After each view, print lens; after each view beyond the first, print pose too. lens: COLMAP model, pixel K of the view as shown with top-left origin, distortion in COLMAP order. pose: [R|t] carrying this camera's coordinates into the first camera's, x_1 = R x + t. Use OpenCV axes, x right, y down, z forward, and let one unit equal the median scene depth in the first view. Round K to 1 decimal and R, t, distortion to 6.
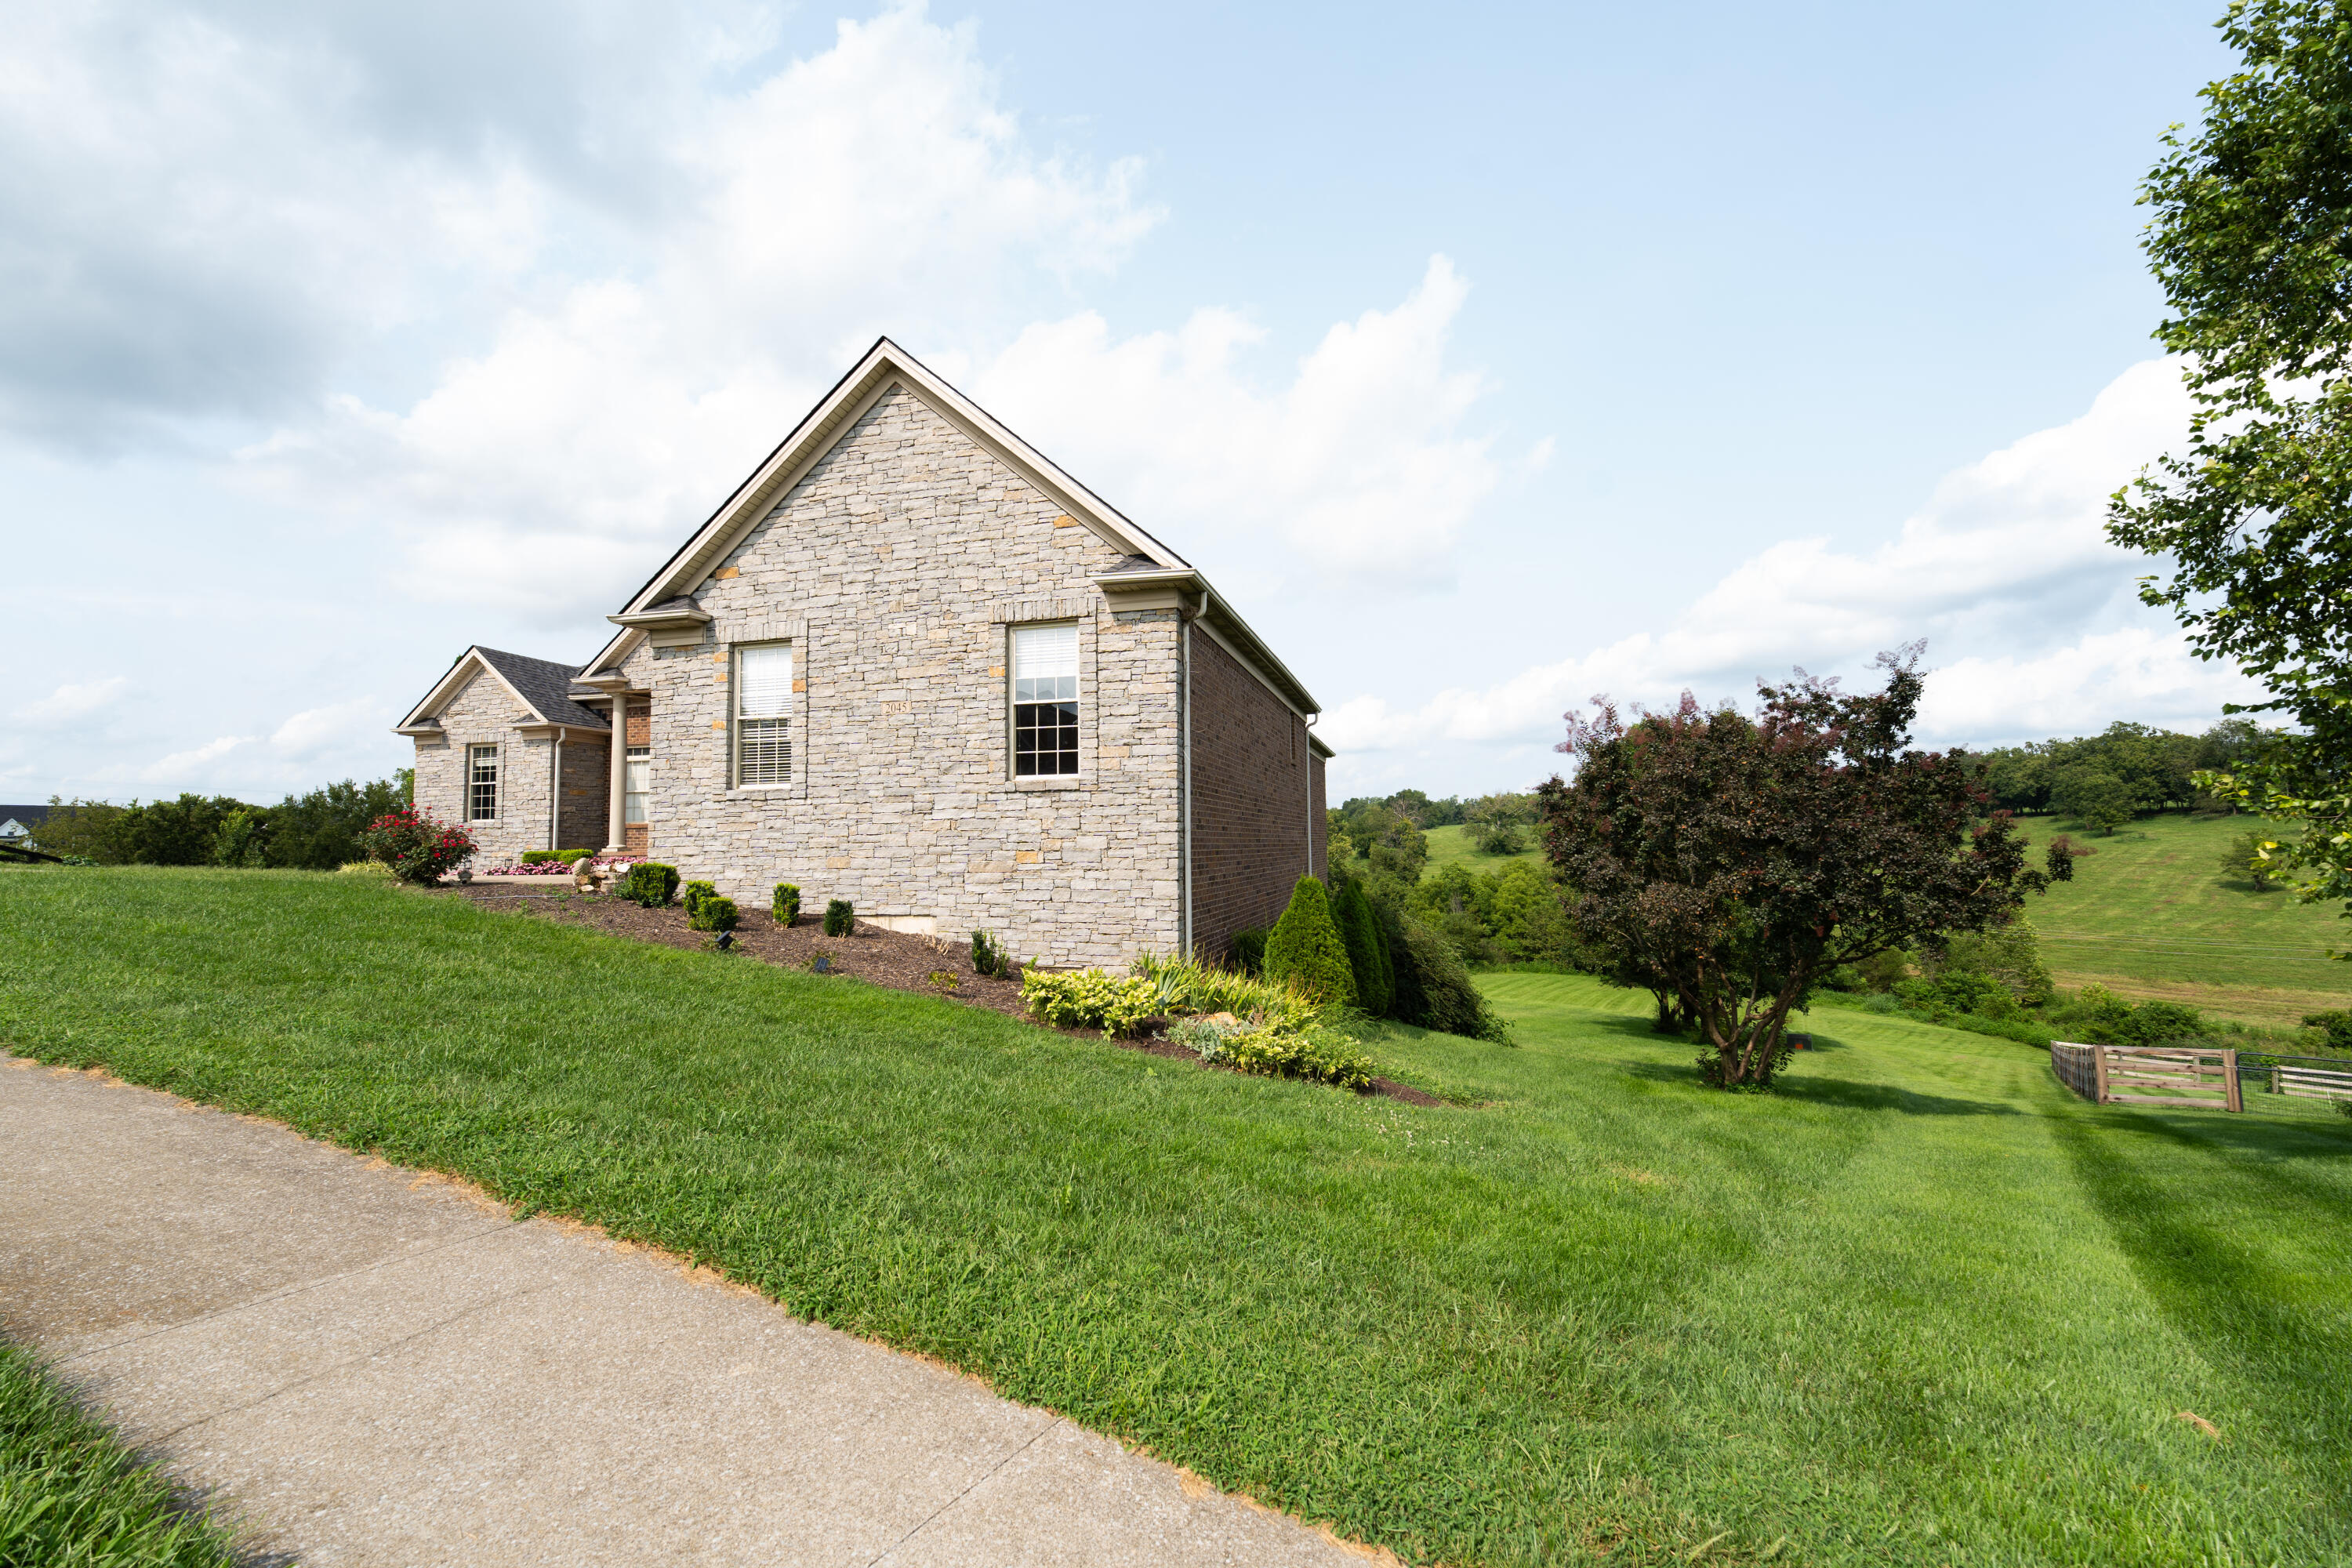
lens RADIAL K [[969.2, 0, 1199.4], [0, 969.2, 792.2], [0, 0, 1]] dist [0.007614, -0.000867]
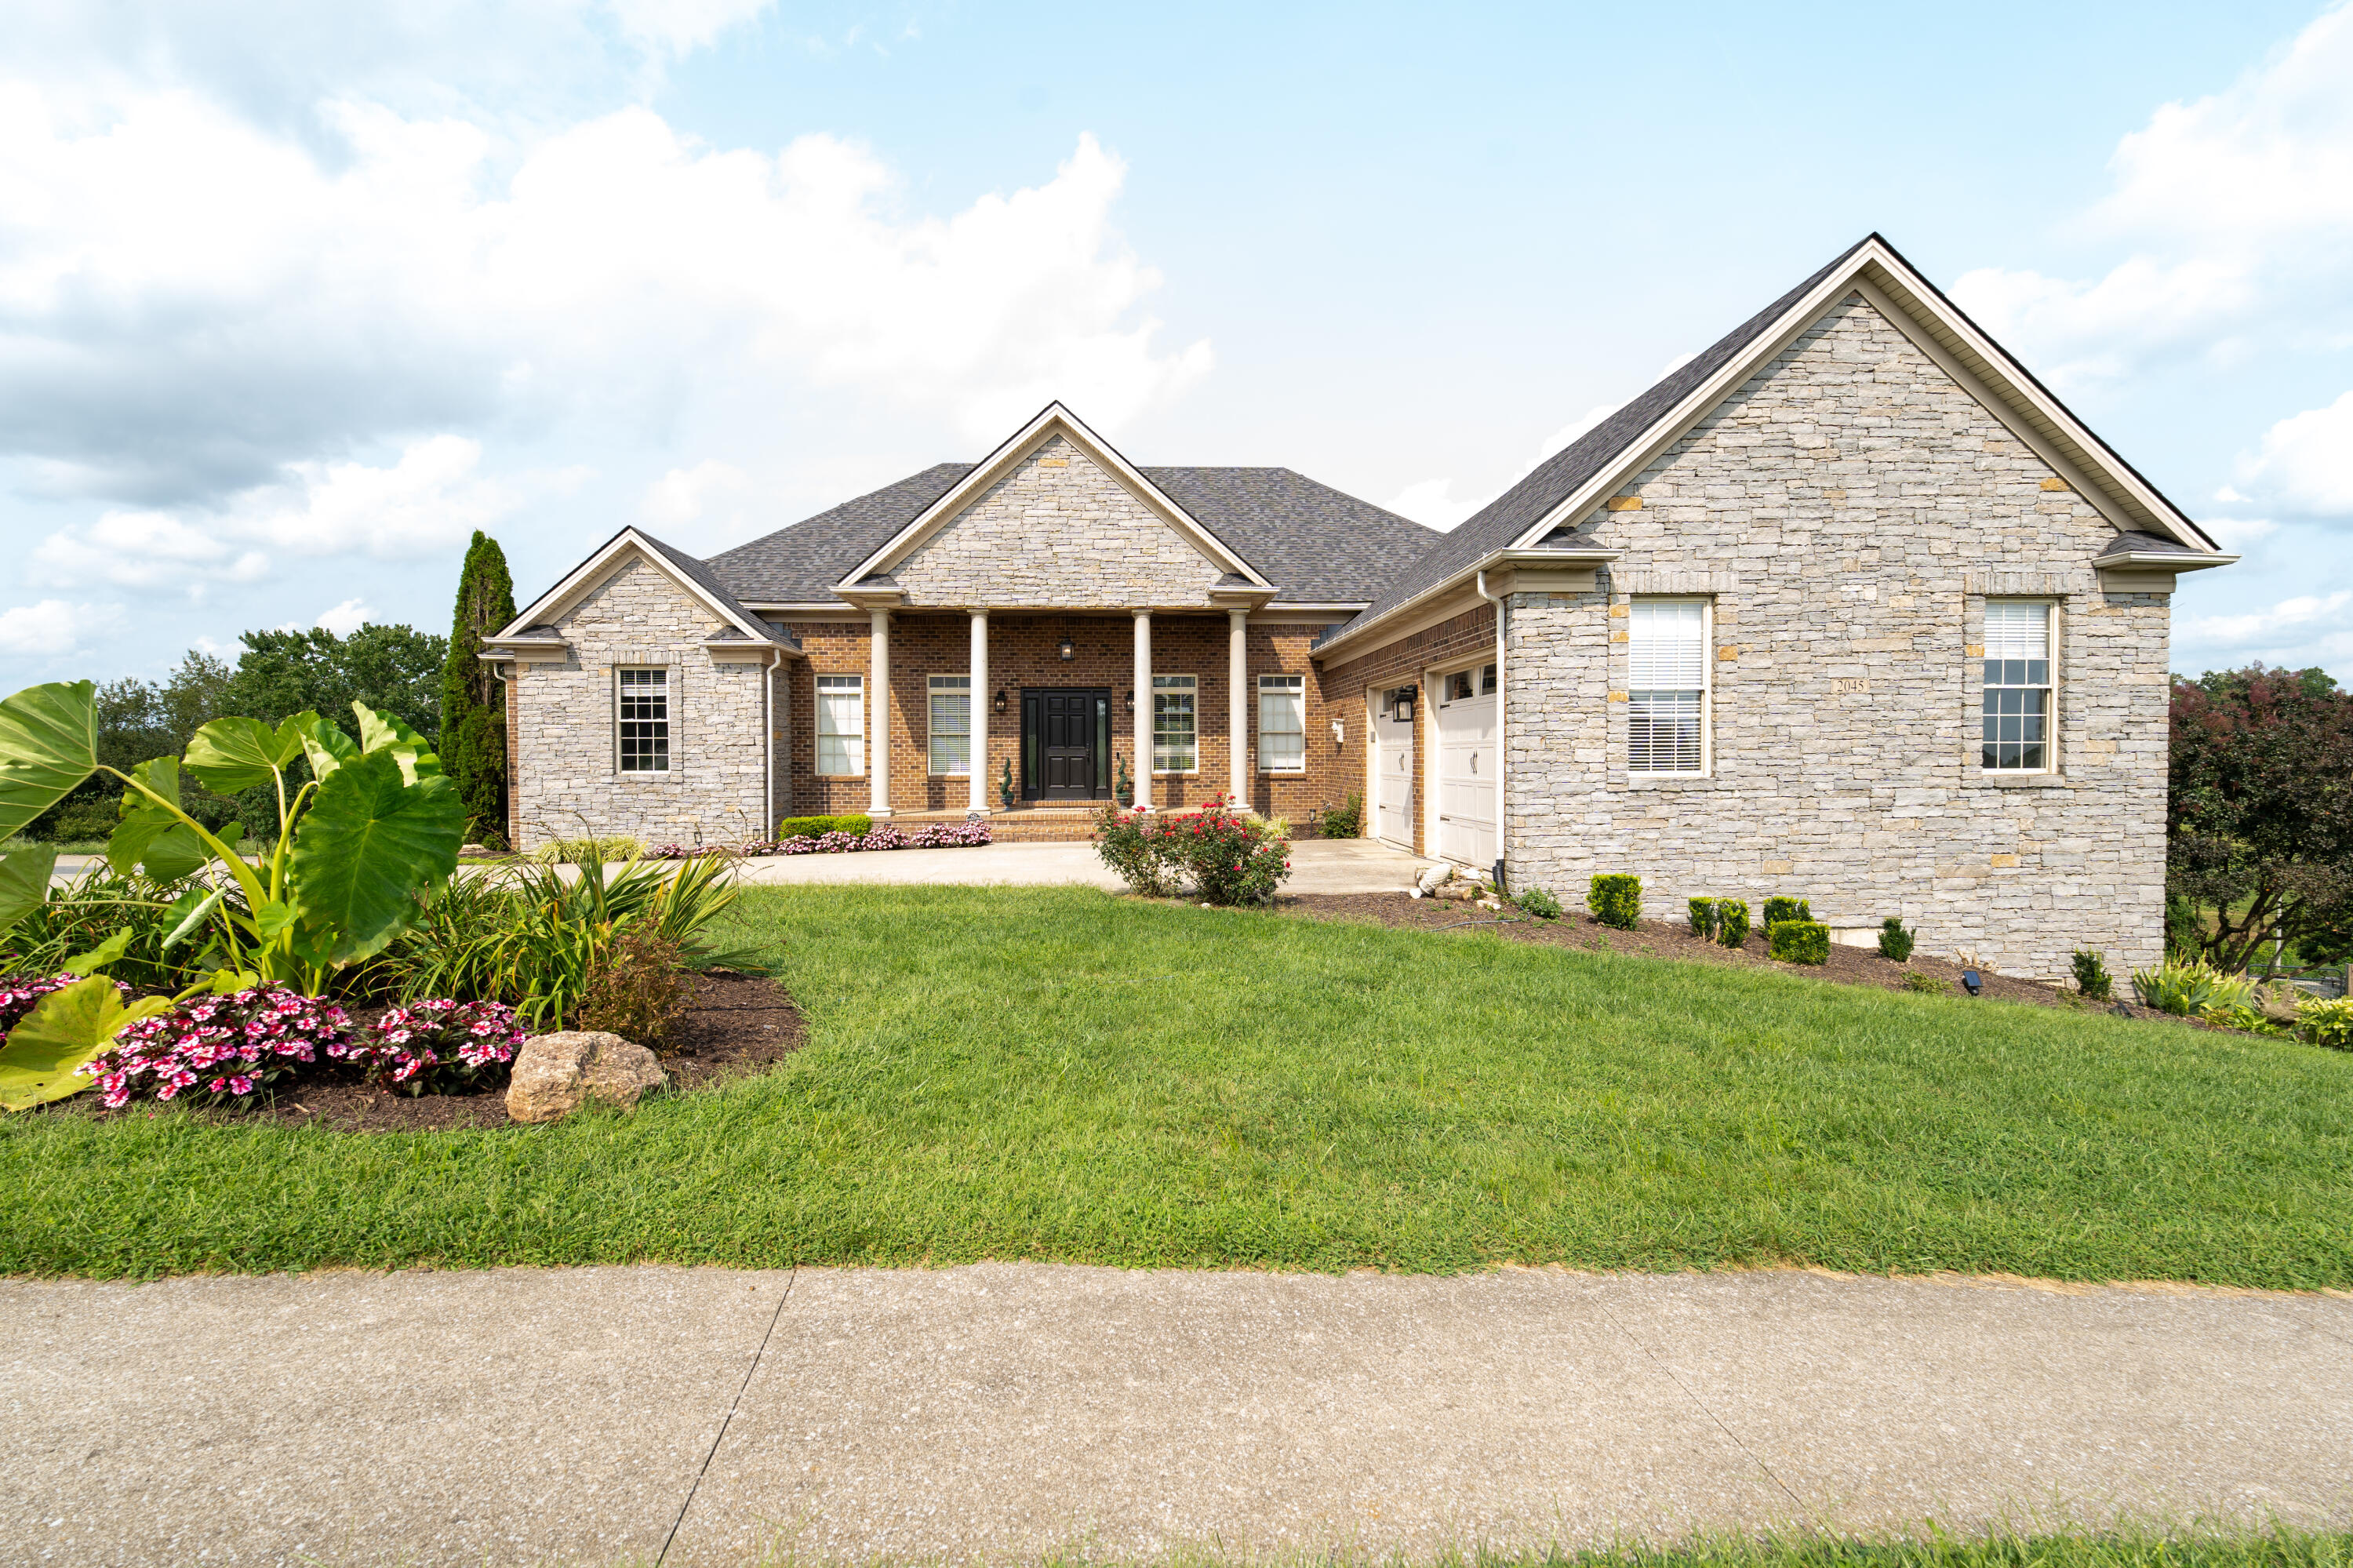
lens RADIAL K [[969.7, 0, 1176.5], [0, 969.7, 778.3], [0, 0, 1]] dist [0.007614, -0.000867]
pose [[0.951948, 0.003045, 0.306245, -1.130093], [-0.024991, 0.997388, 0.067764, -0.048946], [-0.305239, -0.072161, 0.949538, 0.361615]]
